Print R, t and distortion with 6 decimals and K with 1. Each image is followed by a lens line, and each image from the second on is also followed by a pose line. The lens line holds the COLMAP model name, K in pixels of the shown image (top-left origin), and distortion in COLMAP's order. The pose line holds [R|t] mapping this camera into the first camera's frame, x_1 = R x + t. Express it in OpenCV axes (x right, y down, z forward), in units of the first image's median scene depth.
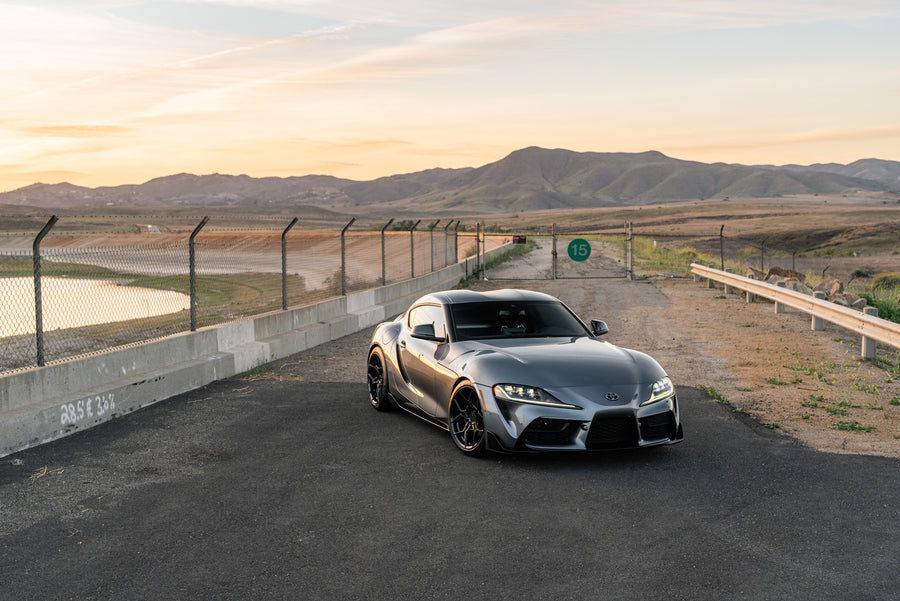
lens RADIAL K [[1226.2, 0, 450.7], [0, 1226.2, 300.8], [0, 0, 1]] dist [-0.011062, -0.004526]
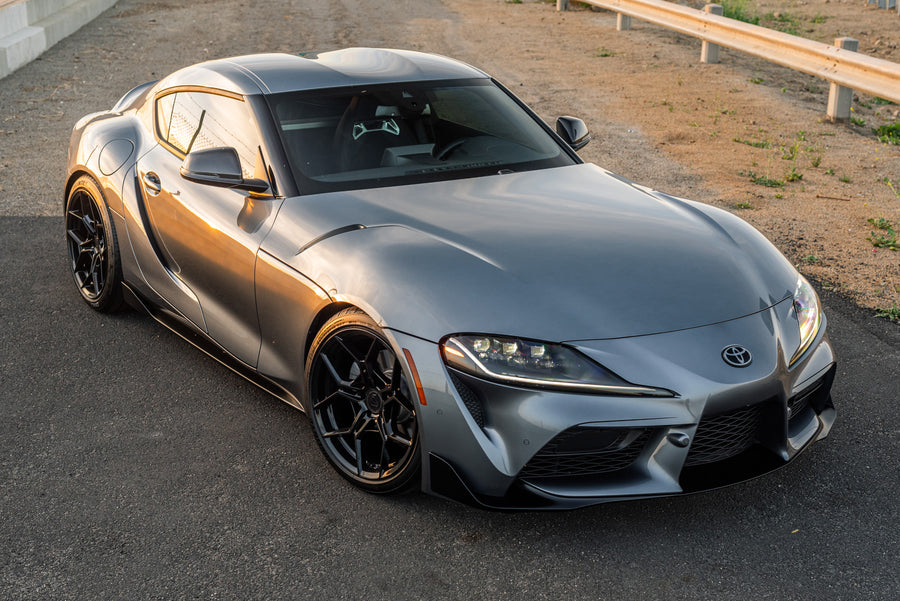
lens RADIAL K [[1395.8, 0, 448.1], [0, 1395.8, 329.2], [0, 0, 1]] dist [-0.007349, 0.065718]
pose [[0.971265, -0.060872, 0.230086, -0.054735], [0.003892, 0.970673, 0.240373, -0.034264], [-0.237970, -0.232570, 0.943017, 0.483130]]
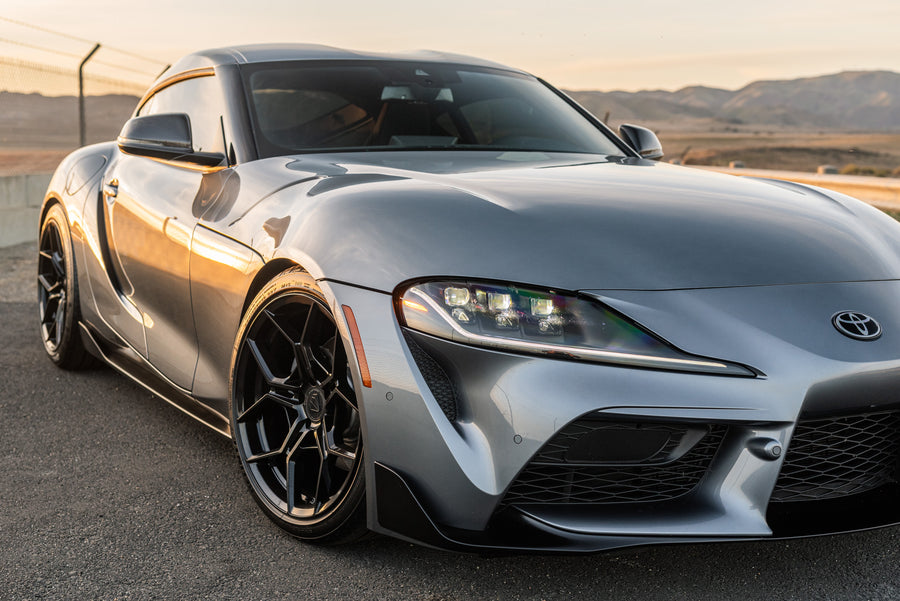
lens RADIAL K [[1314.2, 0, 425.2], [0, 1314.2, 299.2], [0, 0, 1]] dist [-0.004572, -0.022048]
pose [[0.992571, -0.004416, 0.121590, 0.005679], [-0.002097, 0.998572, 0.053381, 0.047375], [-0.121653, -0.053240, 0.991144, 0.602600]]
